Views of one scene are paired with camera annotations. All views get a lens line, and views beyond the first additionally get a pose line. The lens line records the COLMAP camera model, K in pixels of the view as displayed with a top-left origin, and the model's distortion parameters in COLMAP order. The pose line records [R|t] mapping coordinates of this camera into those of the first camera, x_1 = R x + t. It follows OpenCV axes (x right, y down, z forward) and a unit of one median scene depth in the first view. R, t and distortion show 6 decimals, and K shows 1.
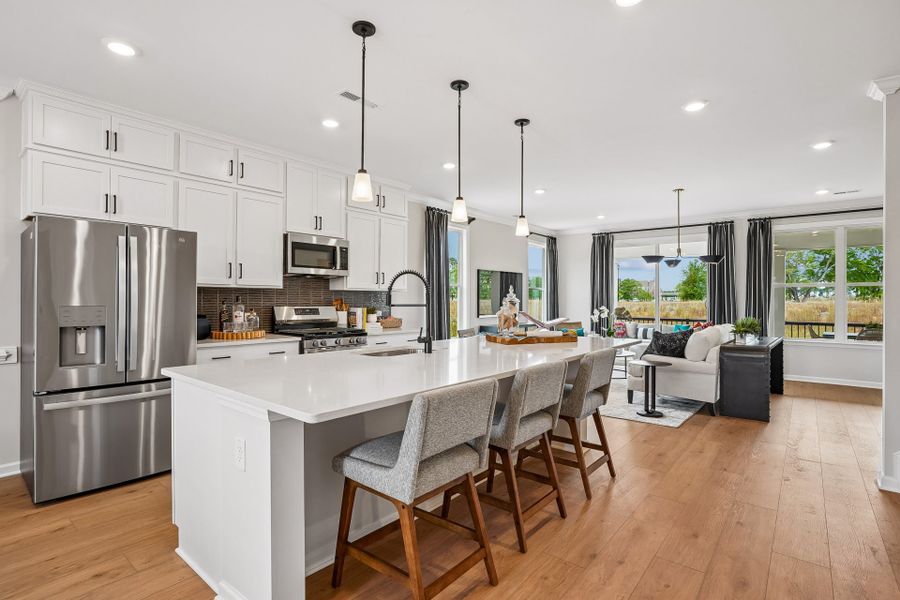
lens RADIAL K [[446.4, 0, 412.7], [0, 446.4, 301.0], [0, 0, 1]] dist [-0.087004, 0.000311]
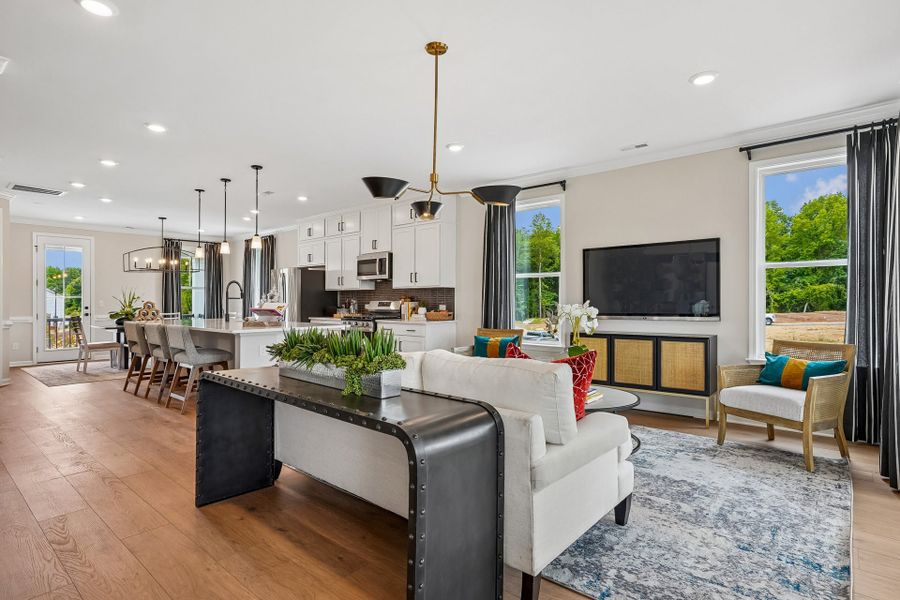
lens RADIAL K [[463.4, 0, 450.0], [0, 463.4, 300.0], [0, 0, 1]] dist [-0.024395, 0.001228]
pose [[0.016124, -0.003037, -0.999865, 1.353548], [0.005836, 0.999979, -0.002944, 0.016190], [0.999853, -0.005787, 0.016141, 1.232710]]
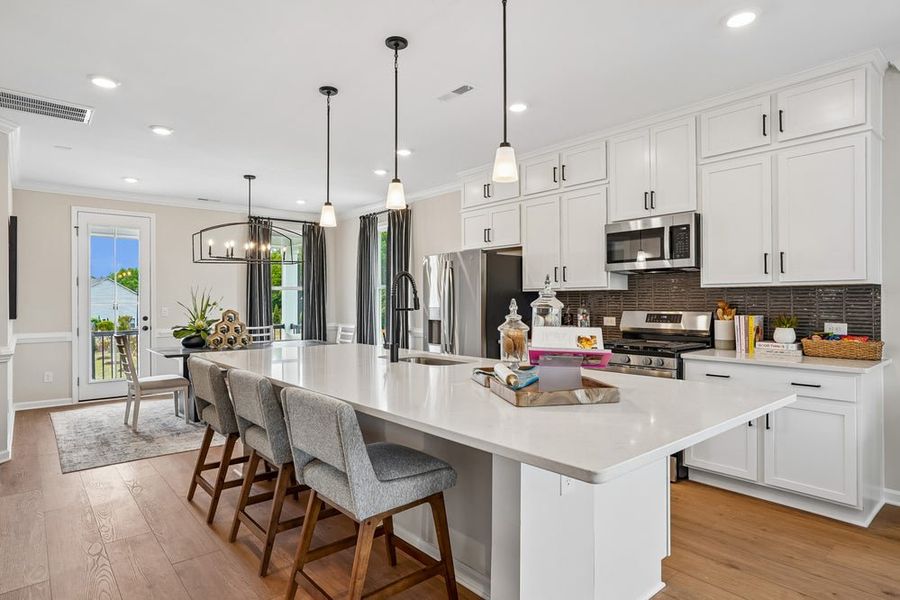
lens RADIAL K [[500.2, 0, 450.0], [0, 500.2, 300.0], [0, 0, 1]] dist [-0.054958, 0.000535]
pose [[-0.136341, -0.002820, -0.990658, 0.661595], [0.007464, 0.999965, -0.003874, -0.006897], [0.990634, -0.007922, -0.136315, 0.779413]]
